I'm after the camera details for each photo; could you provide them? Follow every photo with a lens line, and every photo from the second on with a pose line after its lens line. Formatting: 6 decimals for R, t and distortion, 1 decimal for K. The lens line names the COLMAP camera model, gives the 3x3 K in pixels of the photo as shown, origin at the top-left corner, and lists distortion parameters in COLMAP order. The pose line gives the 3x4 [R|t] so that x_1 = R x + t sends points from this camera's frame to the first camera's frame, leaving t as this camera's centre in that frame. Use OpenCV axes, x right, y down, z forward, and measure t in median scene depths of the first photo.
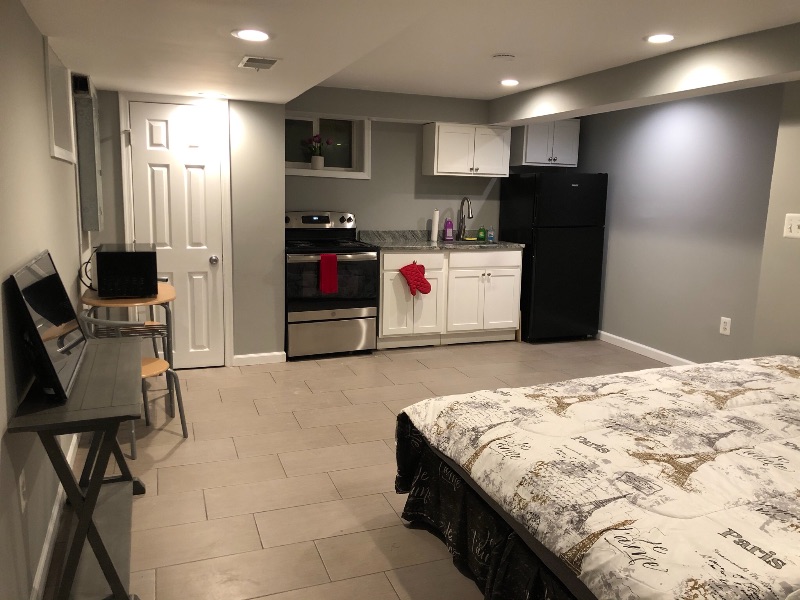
lens RADIAL K [[649.1, 0, 411.3], [0, 649.1, 295.1], [0, 0, 1]] dist [0.019927, -0.003616]
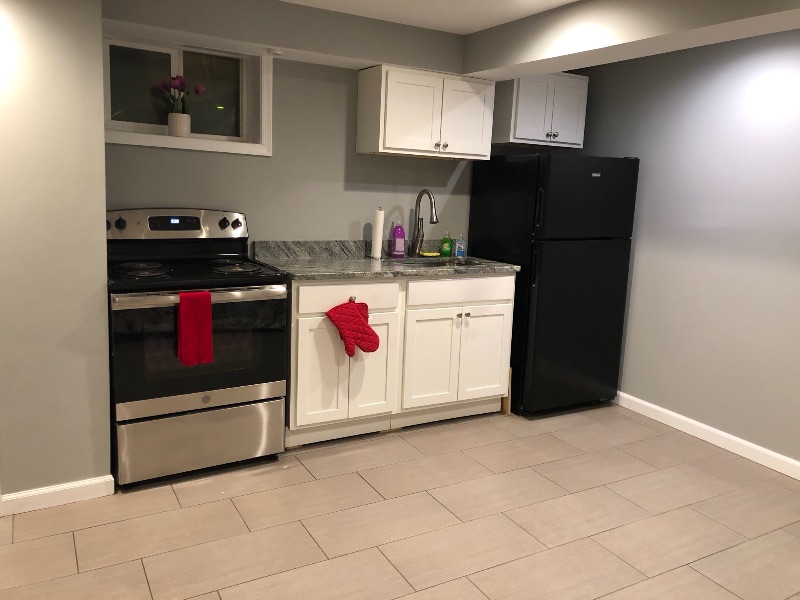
lens RADIAL K [[649.1, 0, 411.3], [0, 649.1, 295.1], [0, 0, 1]] dist [0.019927, -0.003616]
pose [[0.986540, -0.003957, 0.163470, -0.035235], [0.000839, 0.999817, 0.019134, -0.061815], [-0.163515, -0.018739, 0.986363, 0.388078]]
